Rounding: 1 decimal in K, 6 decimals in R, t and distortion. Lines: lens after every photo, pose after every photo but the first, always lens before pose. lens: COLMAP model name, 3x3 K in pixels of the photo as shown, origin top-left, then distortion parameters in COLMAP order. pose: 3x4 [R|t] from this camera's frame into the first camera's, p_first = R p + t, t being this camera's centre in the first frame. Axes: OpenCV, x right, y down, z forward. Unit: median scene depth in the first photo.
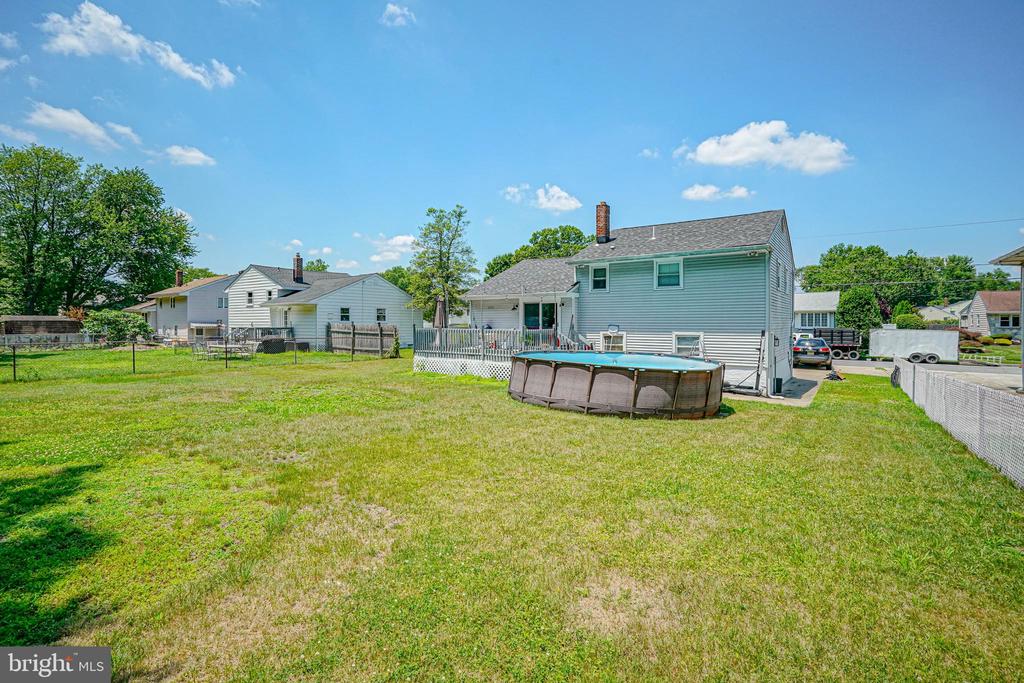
lens RADIAL K [[482.0, 0, 515.5], [0, 482.0, 333.8], [0, 0, 1]] dist [-0.006391, 0.002626]
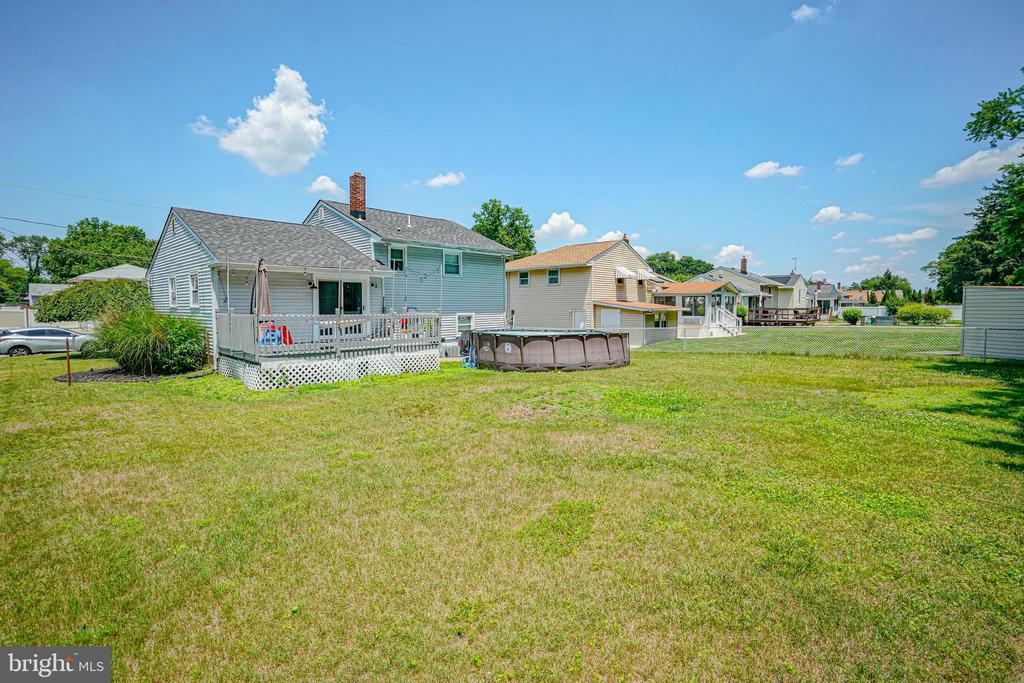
lens RADIAL K [[482.0, 0, 511.6], [0, 482.0, 337.6], [0, 0, 1]] dist [-0.006391, 0.002626]
pose [[0.114730, -0.068479, 0.991034, -0.710107], [0.026240, 0.997482, 0.065887, -0.015095], [-0.993050, 0.018446, 0.116238, 0.611038]]
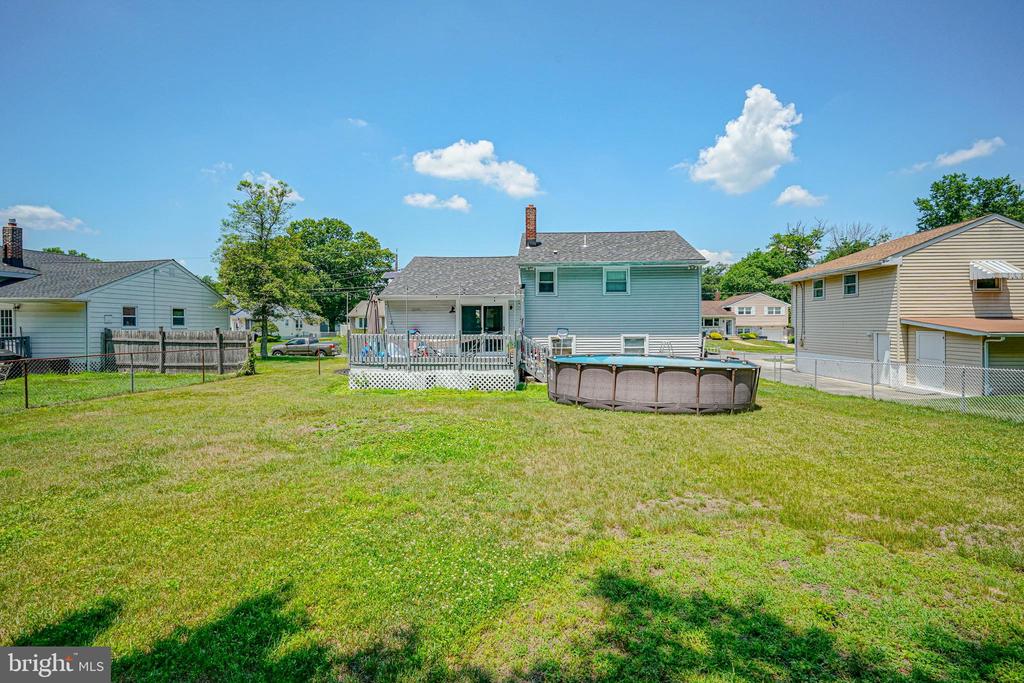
lens RADIAL K [[482.0, 0, 516.8], [0, 482.0, 342.6], [0, 0, 1]] dist [-0.006391, 0.002626]
pose [[0.841747, -0.026190, 0.539236, -0.388527], [0.018479, 0.999635, 0.019707, -0.009120], [-0.539555, -0.006624, 0.841924, 0.174752]]
